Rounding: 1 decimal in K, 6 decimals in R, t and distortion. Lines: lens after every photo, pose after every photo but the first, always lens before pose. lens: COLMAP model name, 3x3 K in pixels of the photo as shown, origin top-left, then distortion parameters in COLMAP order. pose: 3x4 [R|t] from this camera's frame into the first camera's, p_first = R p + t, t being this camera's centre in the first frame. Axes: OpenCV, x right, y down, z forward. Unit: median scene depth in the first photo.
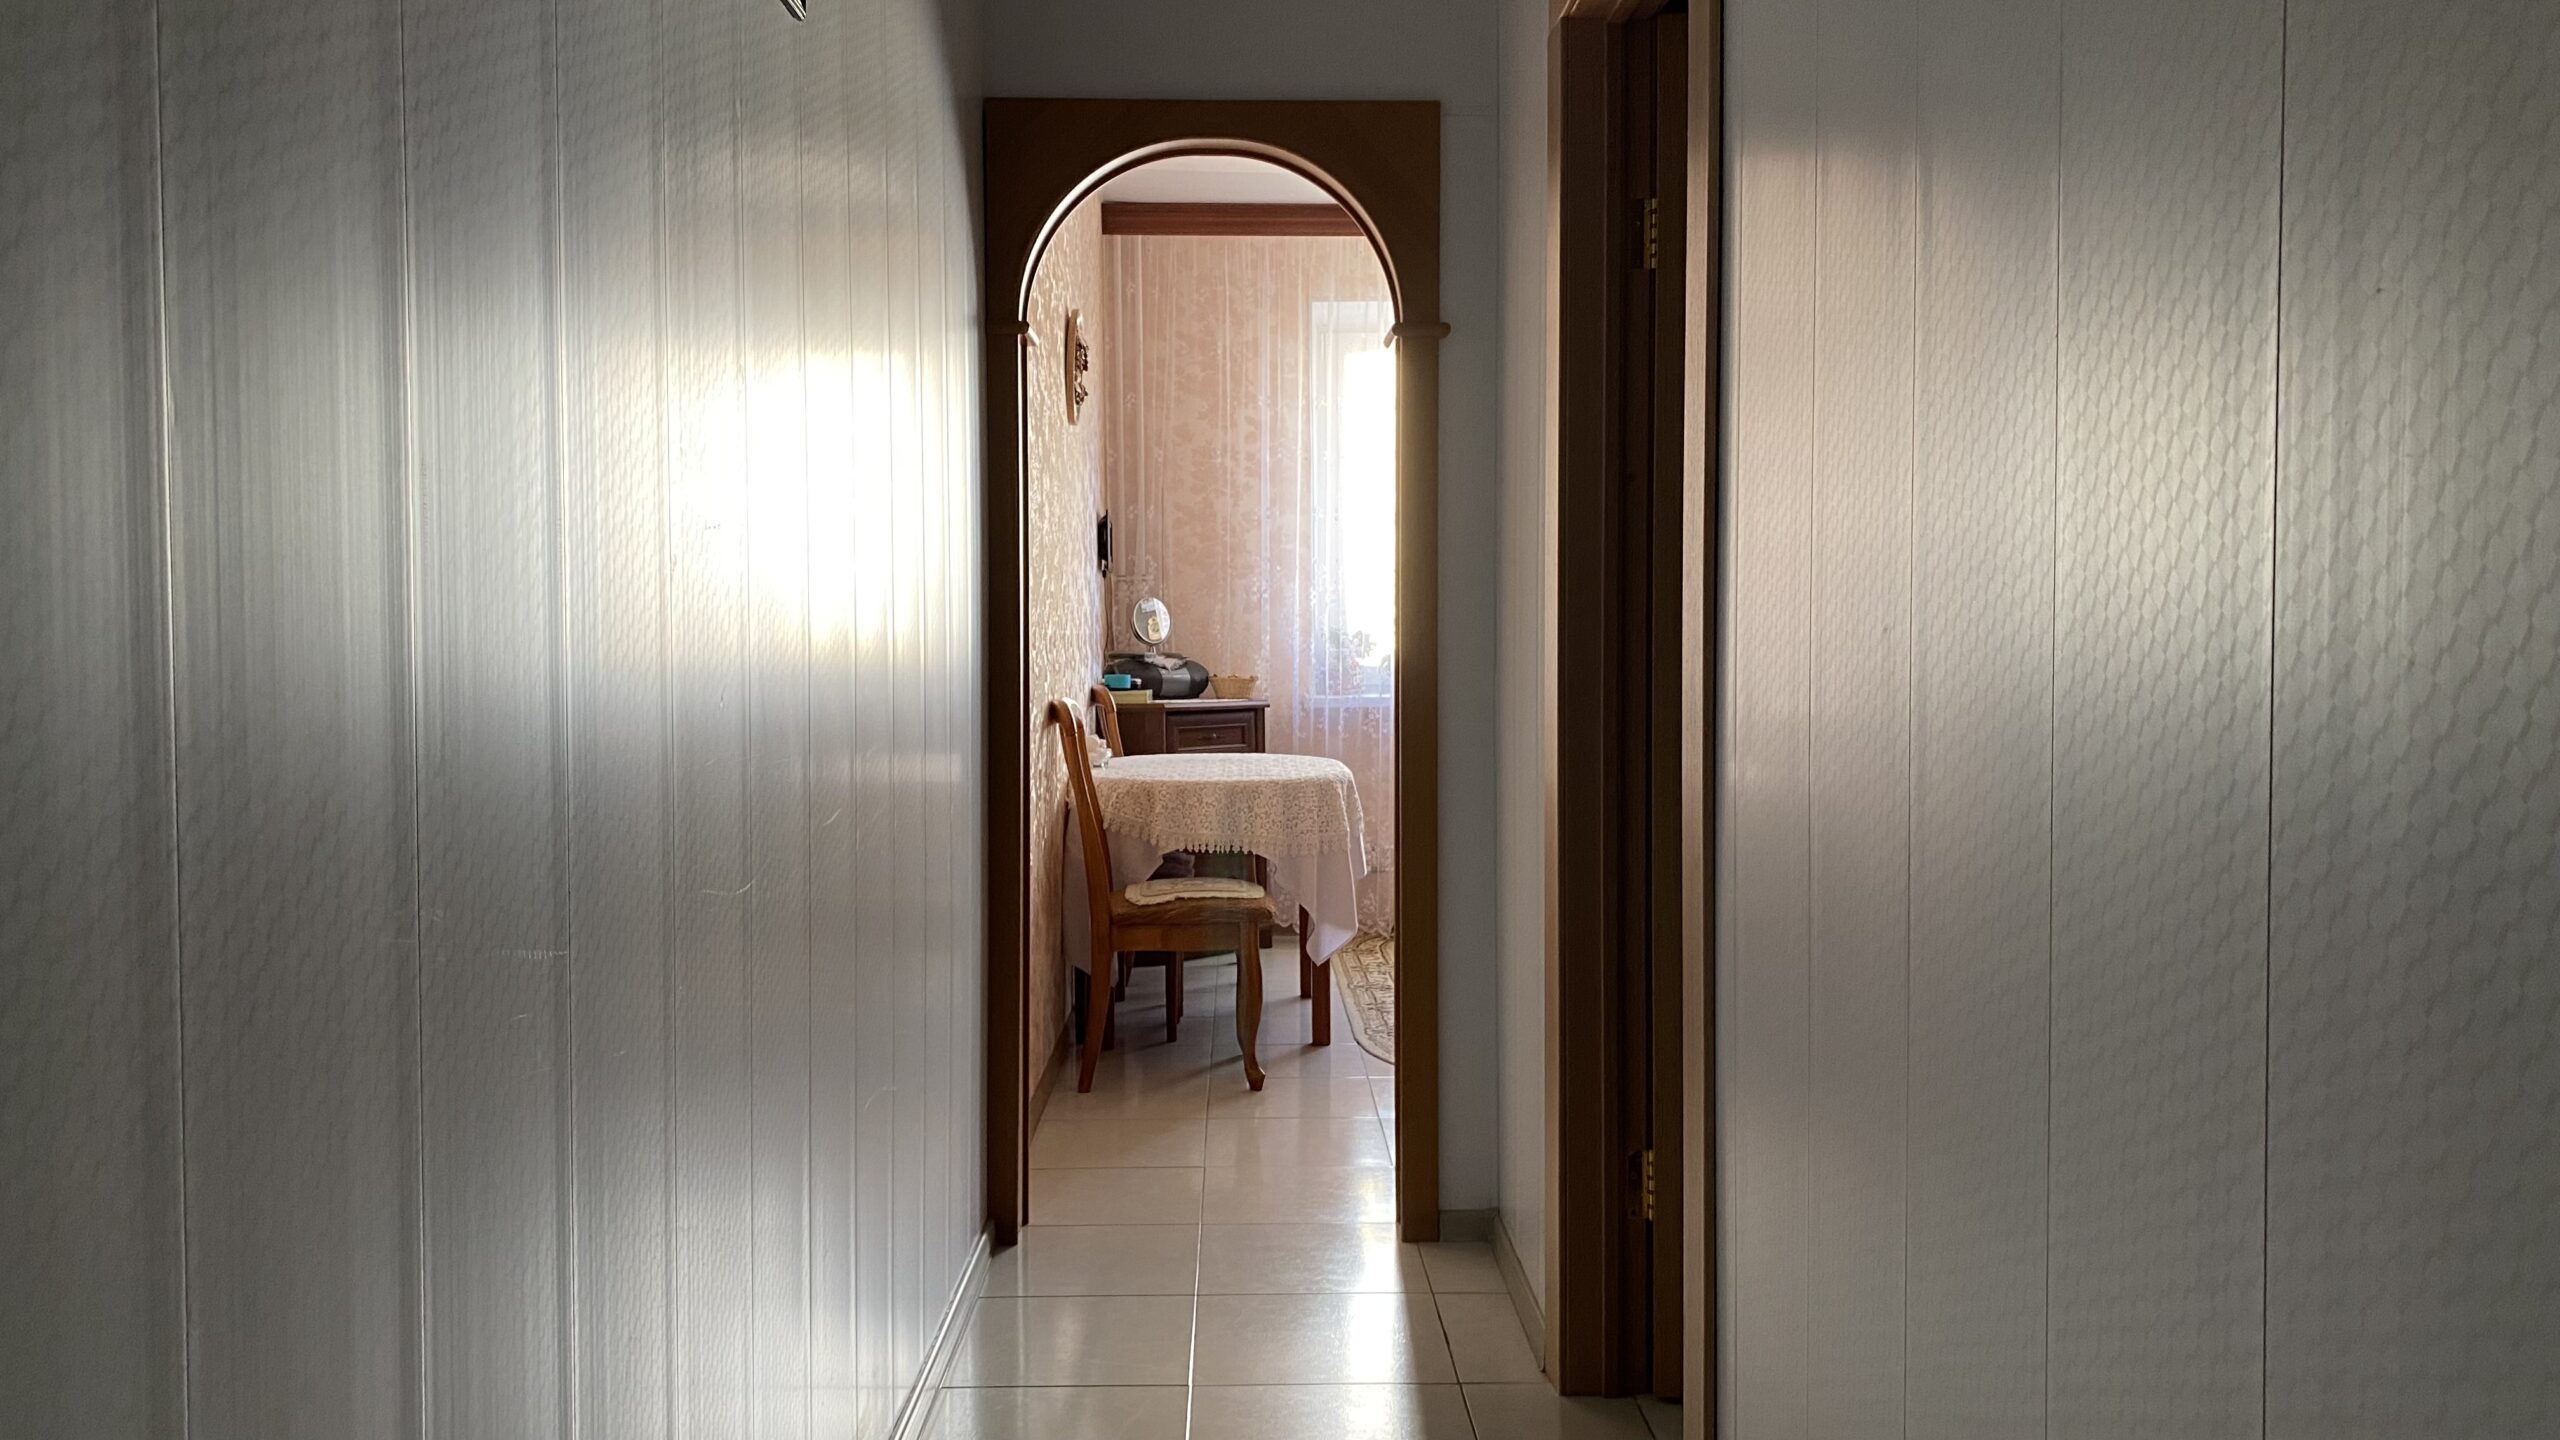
lens RADIAL K [[1911.9, 0, 1281.9], [0, 1911.9, 717.7], [0, 0, 1]] dist [0.009171, 0.000187]
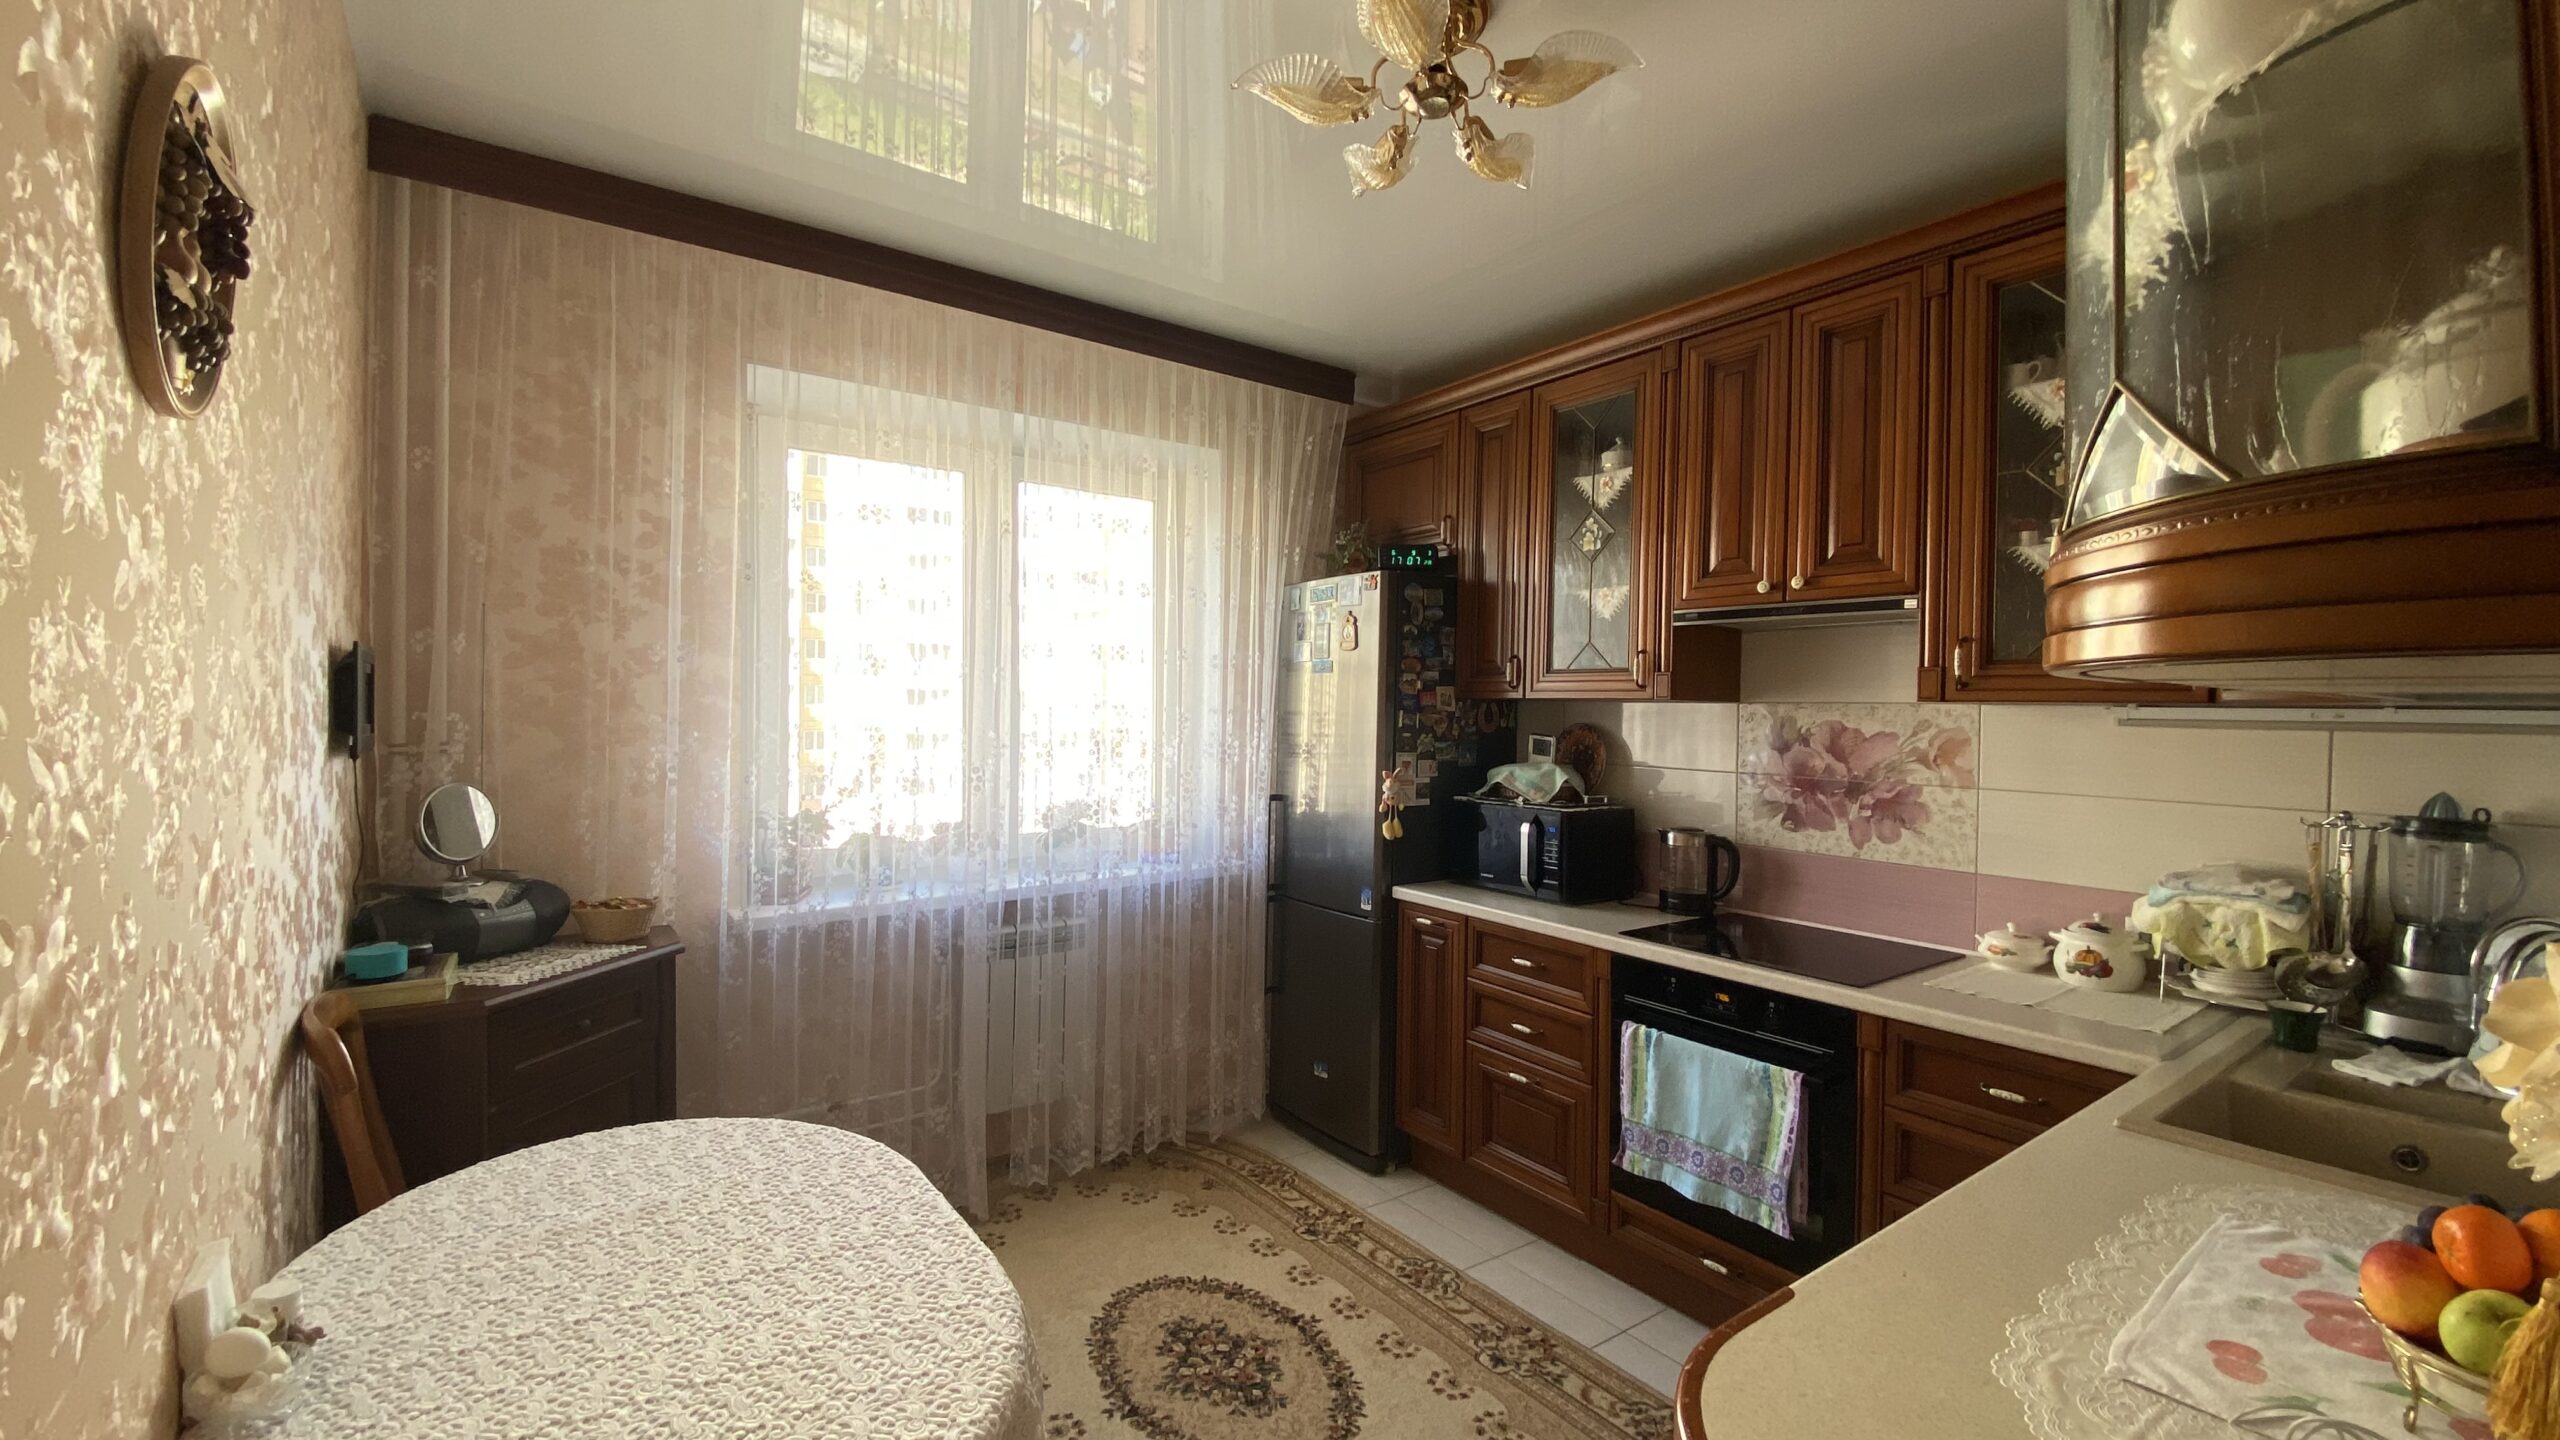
lens RADIAL K [[1032.6, 0, 1291.8], [0, 1032.6, 708.0], [0, 0, 1]] dist [-0.002402, -0.000290]
pose [[0.814234, 0.016555, 0.580301, -0.042130], [0.001730, 0.999520, -0.030942, -0.074948], [-0.580535, 0.026198, 0.813814, 0.568137]]
